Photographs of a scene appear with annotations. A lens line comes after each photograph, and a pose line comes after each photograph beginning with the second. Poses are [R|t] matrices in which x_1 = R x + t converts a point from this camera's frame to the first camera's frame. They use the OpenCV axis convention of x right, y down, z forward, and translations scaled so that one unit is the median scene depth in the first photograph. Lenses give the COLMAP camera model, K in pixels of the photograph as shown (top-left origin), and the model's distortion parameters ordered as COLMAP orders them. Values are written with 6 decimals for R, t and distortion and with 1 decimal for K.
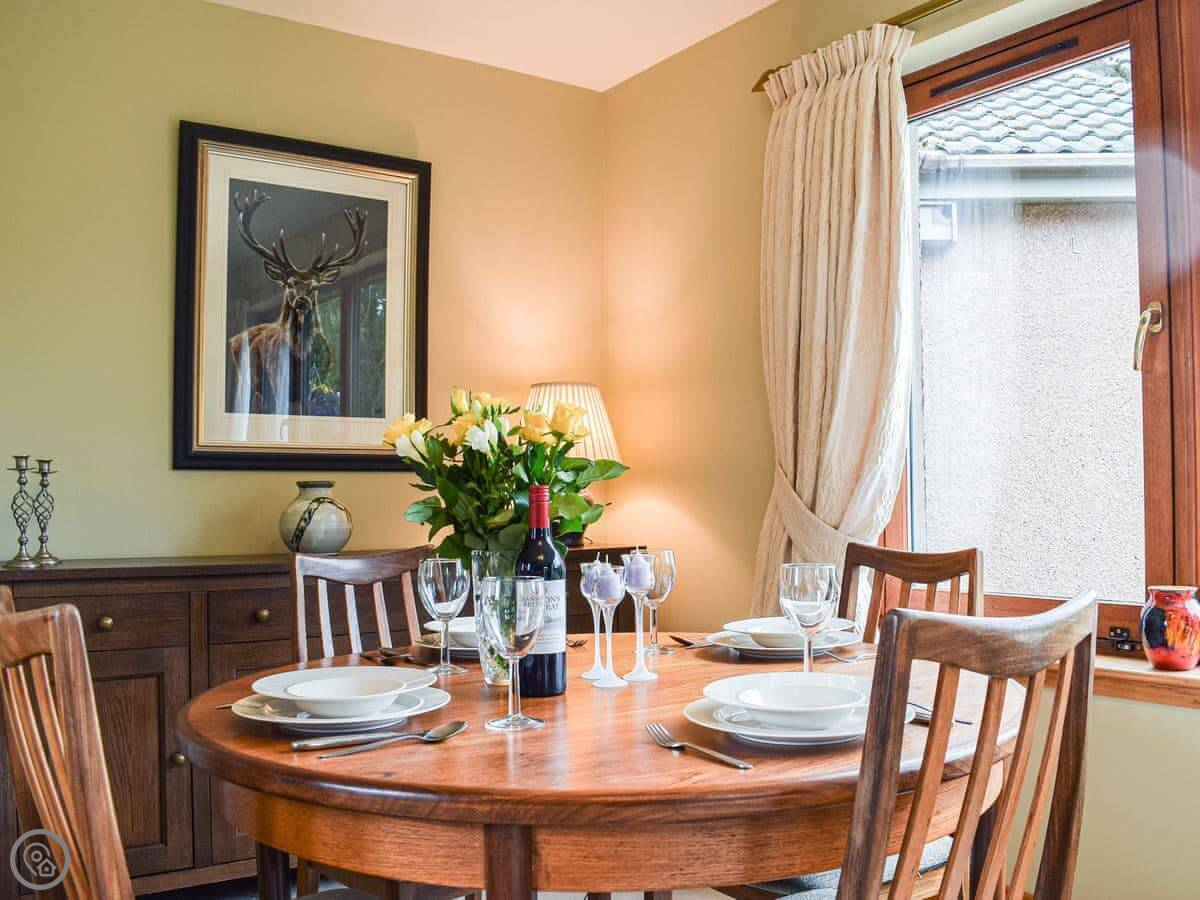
lens RADIAL K [[1138.8, 0, 653.2], [0, 1138.8, 455.5], [0, 0, 1]] dist [-0.087853, -0.004982]
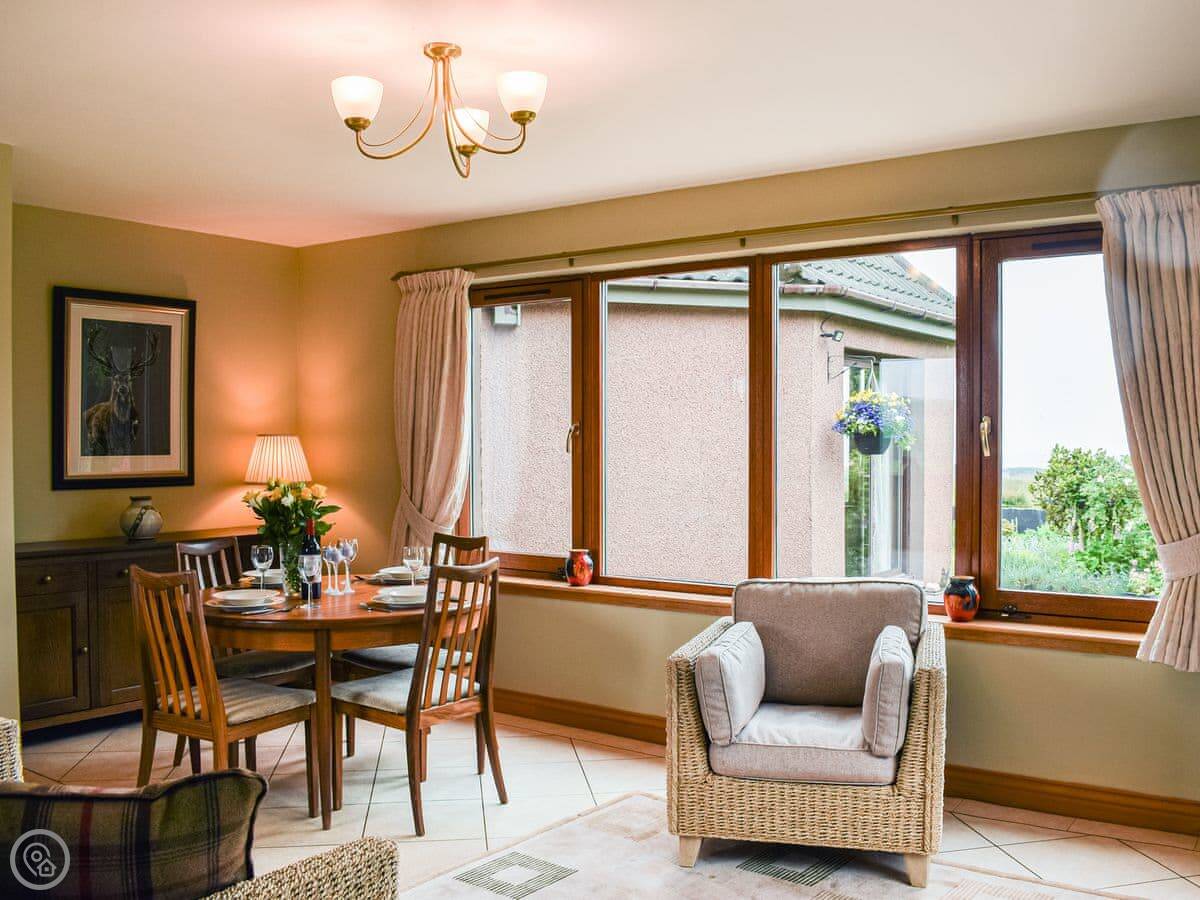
lens RADIAL K [[1138.8, 0, 653.2], [0, 1138.8, 455.5], [0, 0, 1]] dist [-0.087853, -0.004982]
pose [[0.947399, 0.001259, 0.320052, -0.109641], [-0.016573, 0.998844, 0.045127, -0.148361], [-0.319625, -0.048057, 0.946325, -1.011427]]
